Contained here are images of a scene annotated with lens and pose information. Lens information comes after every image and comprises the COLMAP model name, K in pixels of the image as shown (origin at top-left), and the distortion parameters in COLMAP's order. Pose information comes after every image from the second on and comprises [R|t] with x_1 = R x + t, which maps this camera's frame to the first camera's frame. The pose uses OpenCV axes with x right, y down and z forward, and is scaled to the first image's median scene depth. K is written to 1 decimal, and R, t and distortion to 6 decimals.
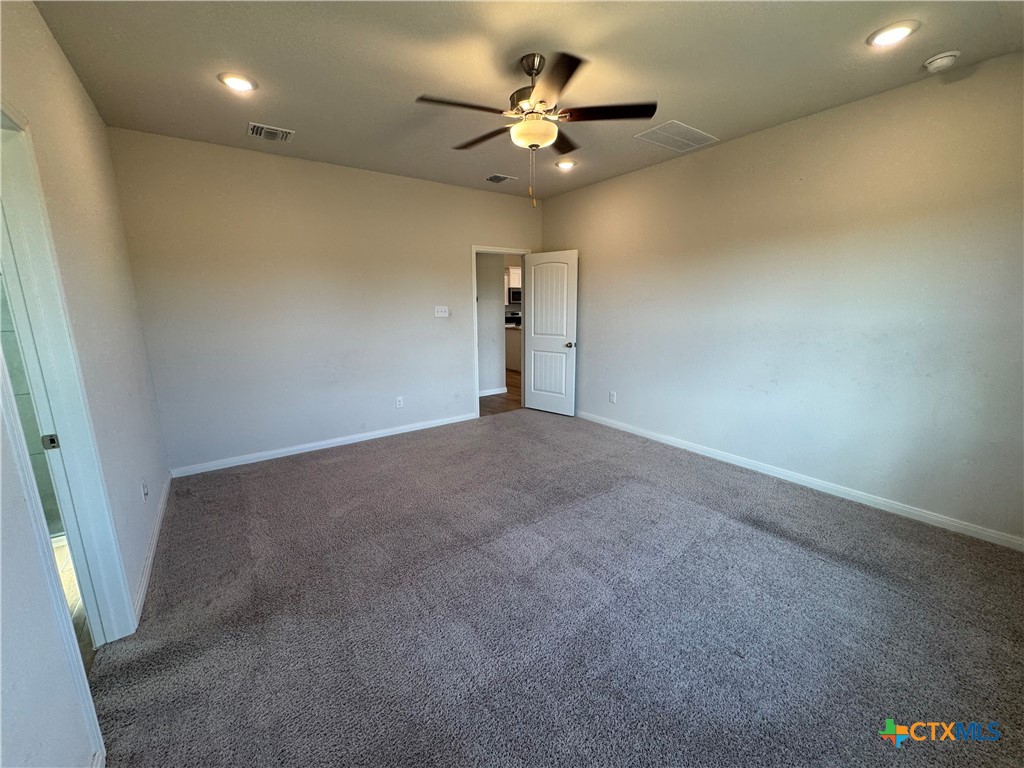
lens RADIAL K [[411.9, 0, 513.6], [0, 411.9, 382.7], [0, 0, 1]] dist [-0.000811, 0.000049]
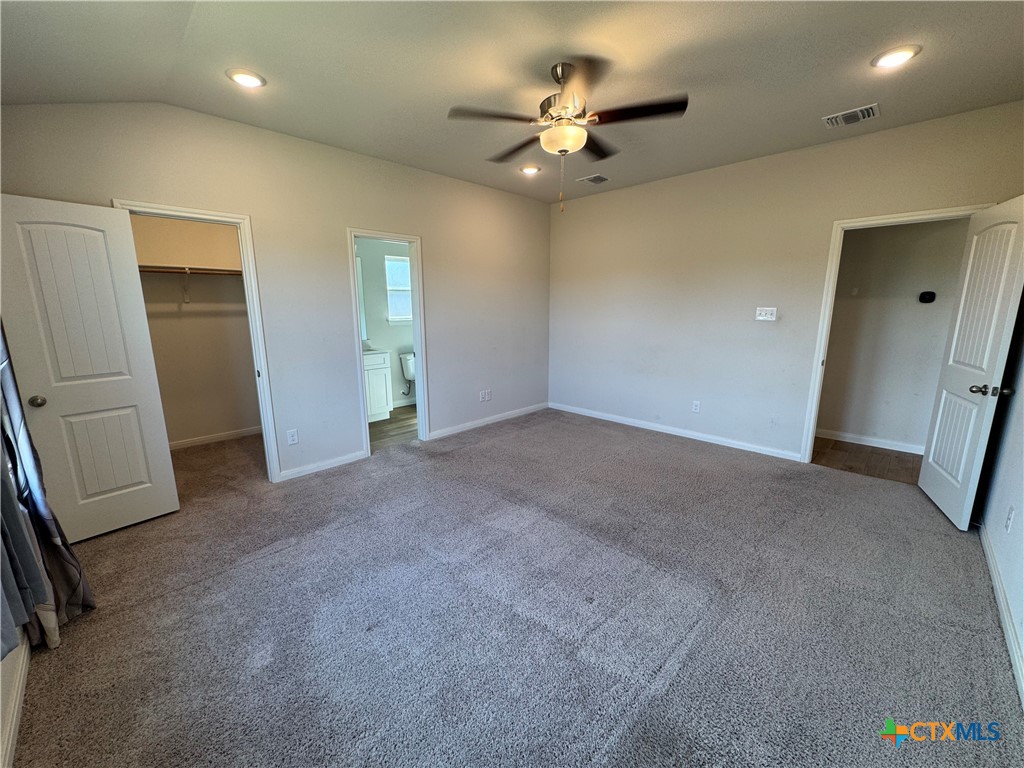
lens RADIAL K [[407.9, 0, 507.3], [0, 407.9, 387.4], [0, 0, 1]] dist [-0.022652, 0.000123]
pose [[0.155766, 0.202526, -0.966809, 0.640824], [-0.183414, 0.967666, 0.173155, -0.090428], [0.970616, 0.150355, 0.187876, 0.445668]]
